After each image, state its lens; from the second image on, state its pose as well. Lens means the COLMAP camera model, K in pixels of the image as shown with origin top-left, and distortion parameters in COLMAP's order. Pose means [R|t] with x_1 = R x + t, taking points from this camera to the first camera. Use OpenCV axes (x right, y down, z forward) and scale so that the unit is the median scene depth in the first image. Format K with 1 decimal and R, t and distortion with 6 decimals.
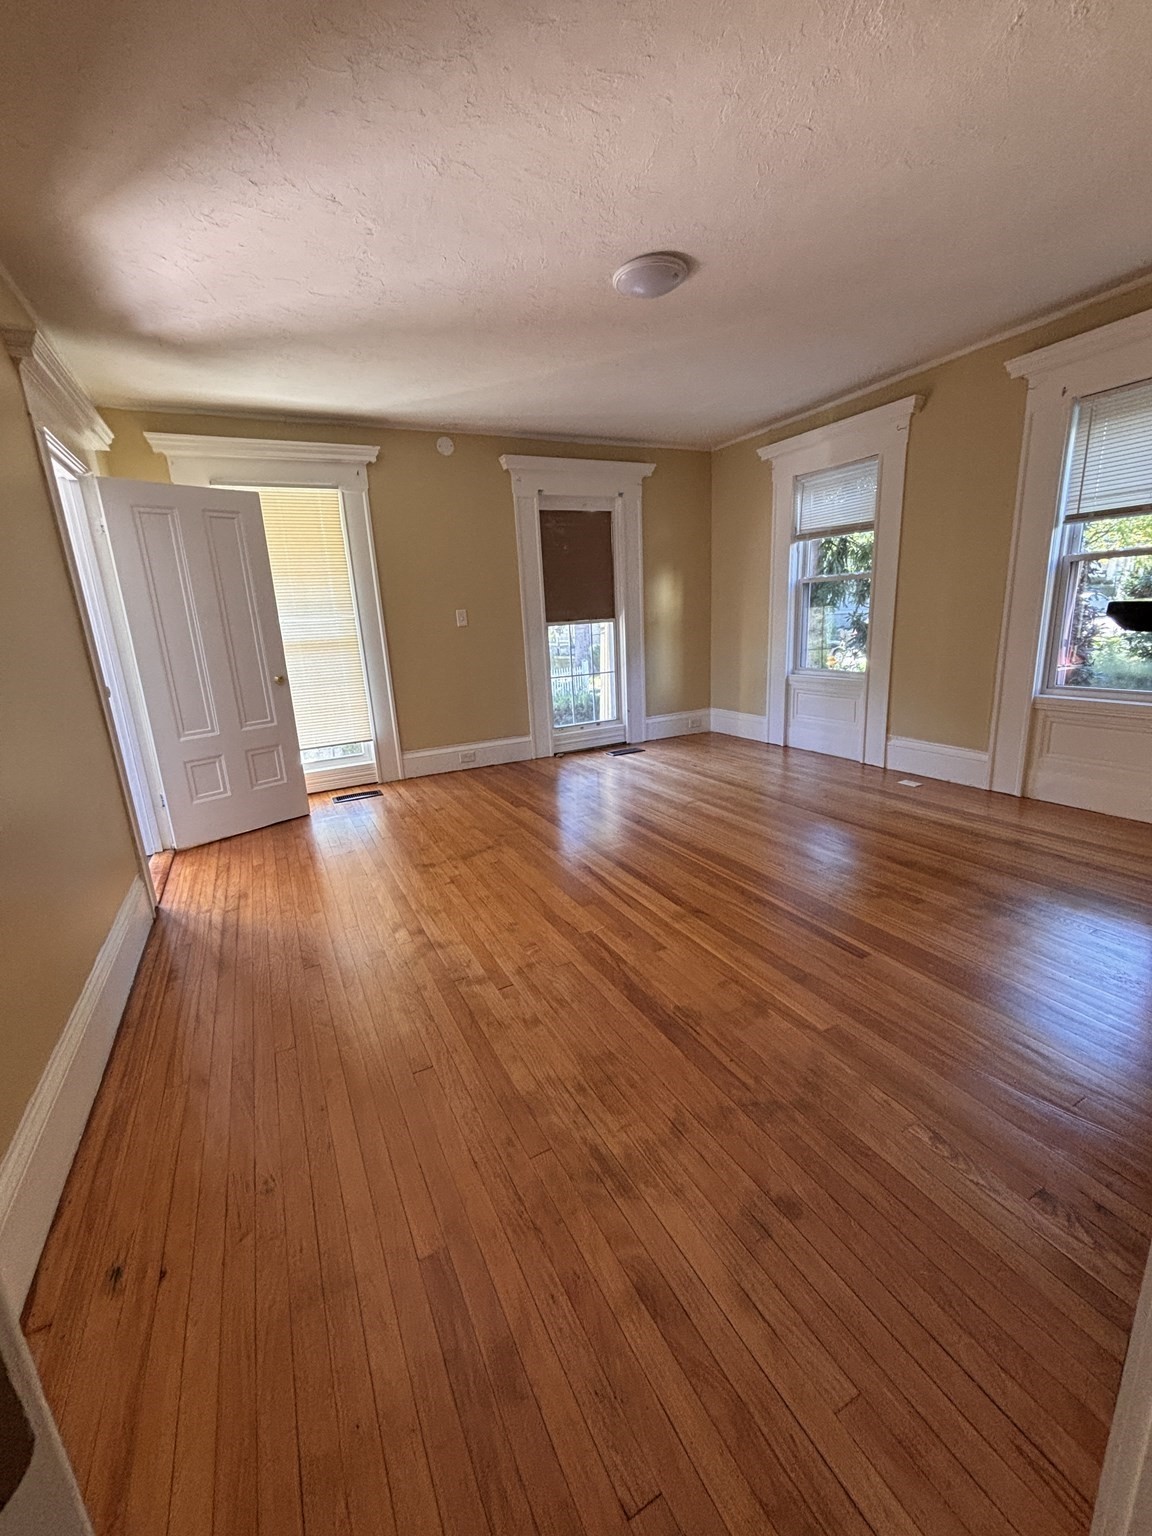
lens RADIAL K [[631.6, 0, 568.2], [0, 631.6, 769.4], [0, 0, 1]] dist [0.000309, -0.000169]
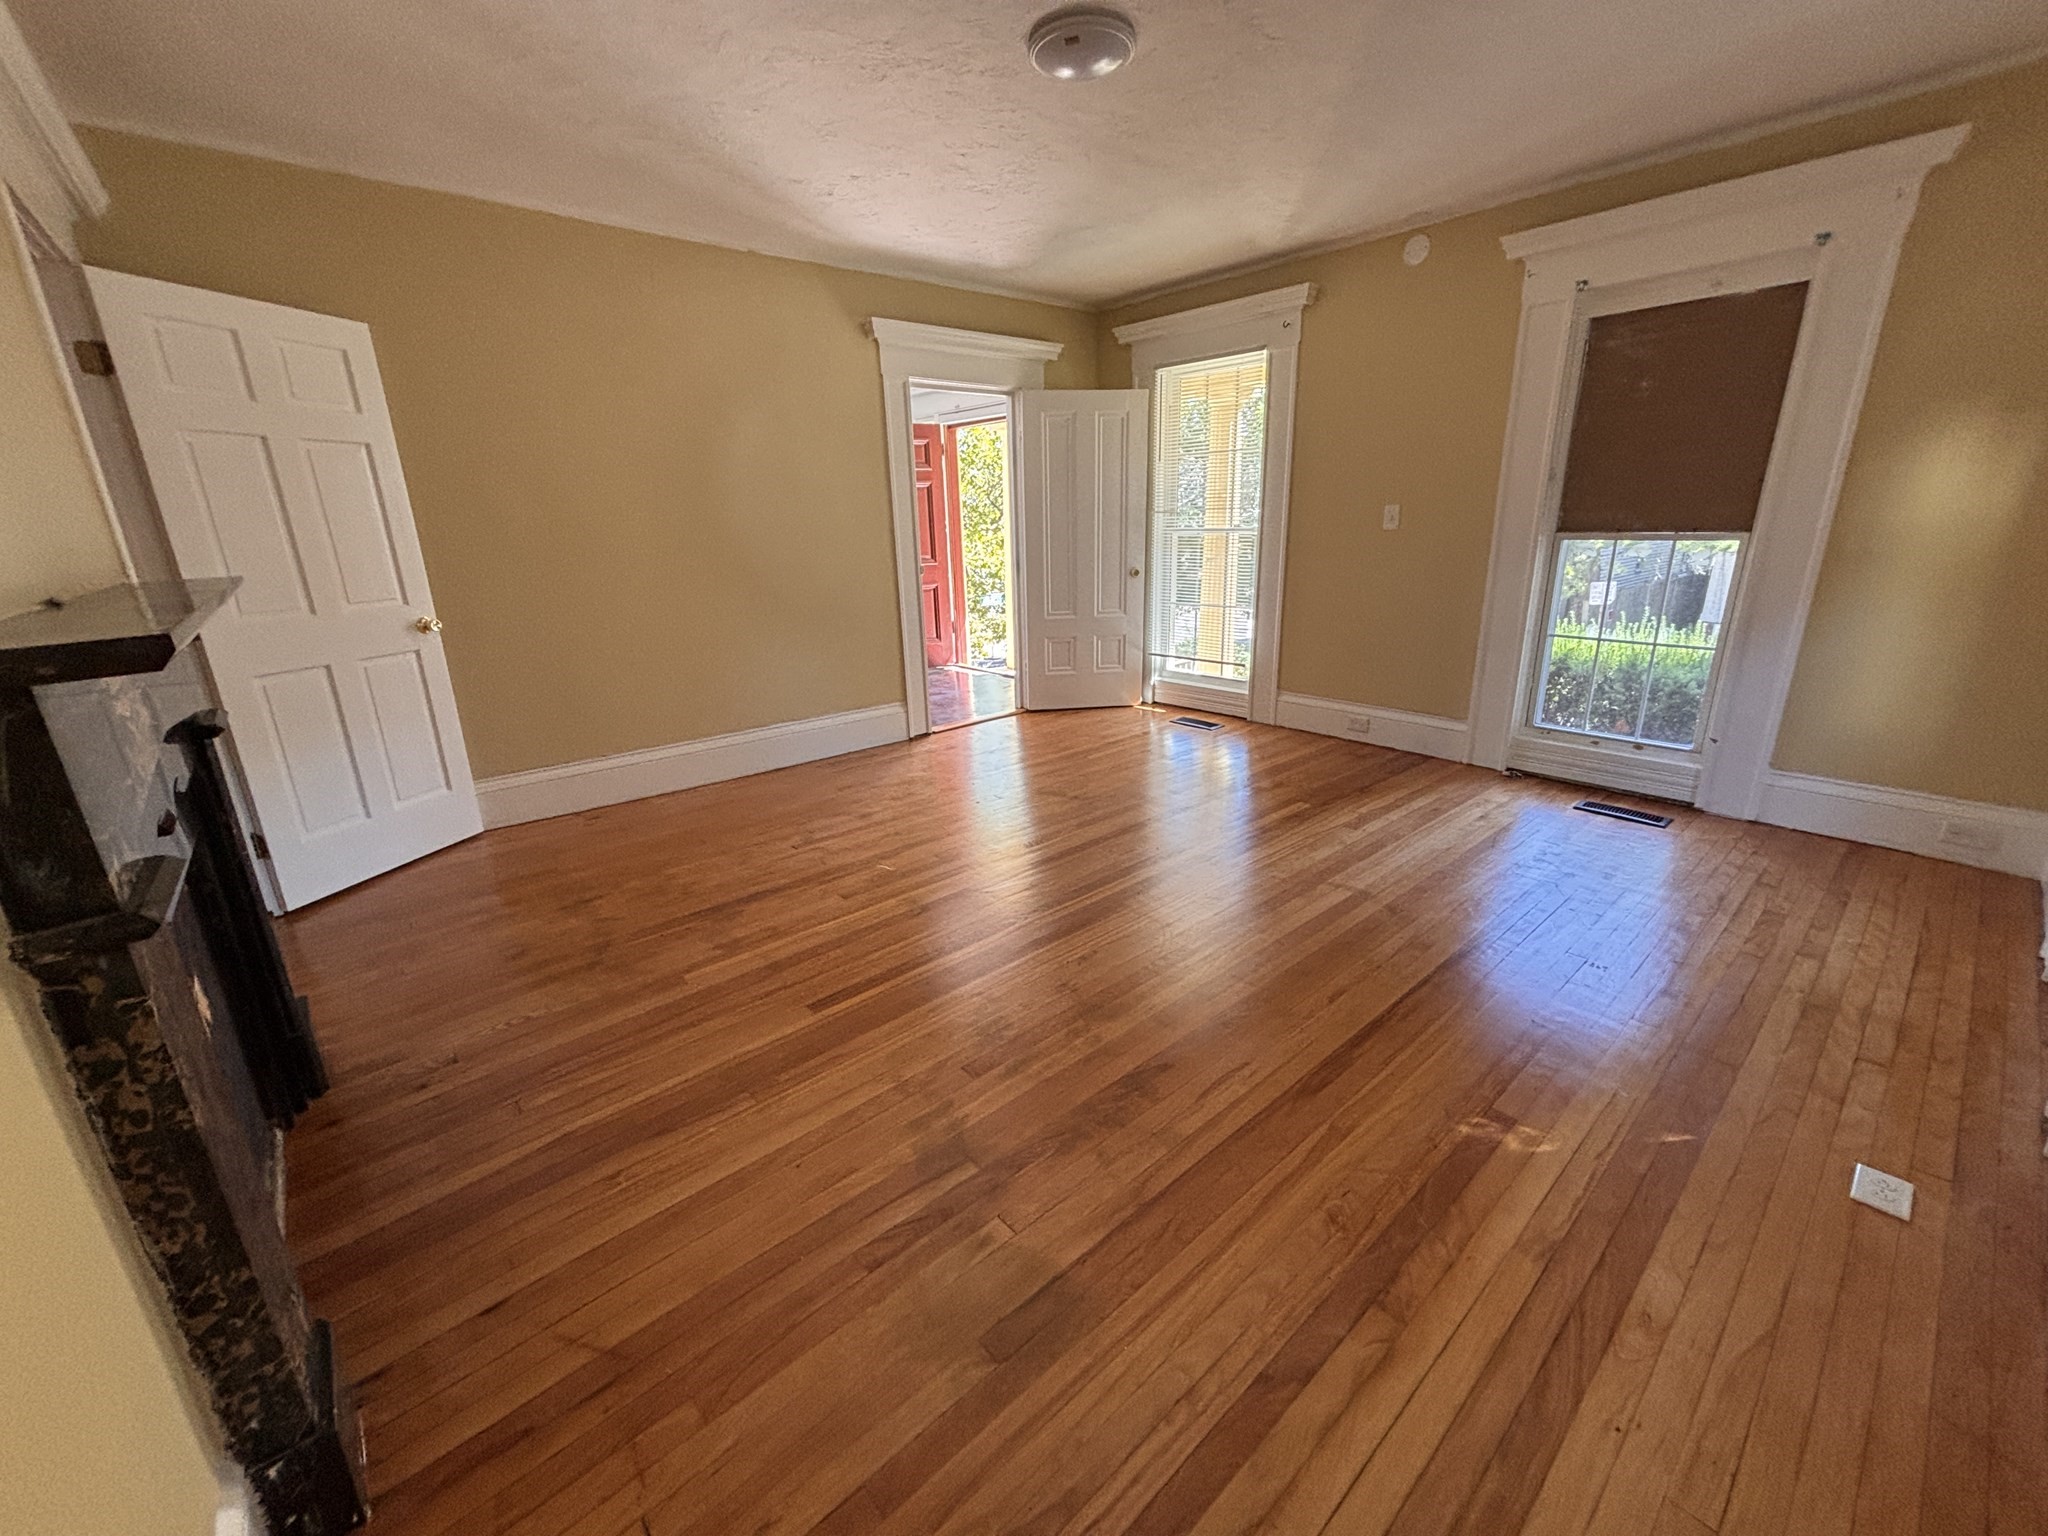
lens RADIAL K [[842.1, 0, 1017.3], [0, 842.1, 769.4], [0, 0, 1]] dist [0.000309, -0.000169]
pose [[0.222833, 0.332569, -0.916375, 0.658896], [-0.217029, 0.933343, 0.285952, -0.165545], [0.950392, 0.135160, 0.280156, 0.422605]]
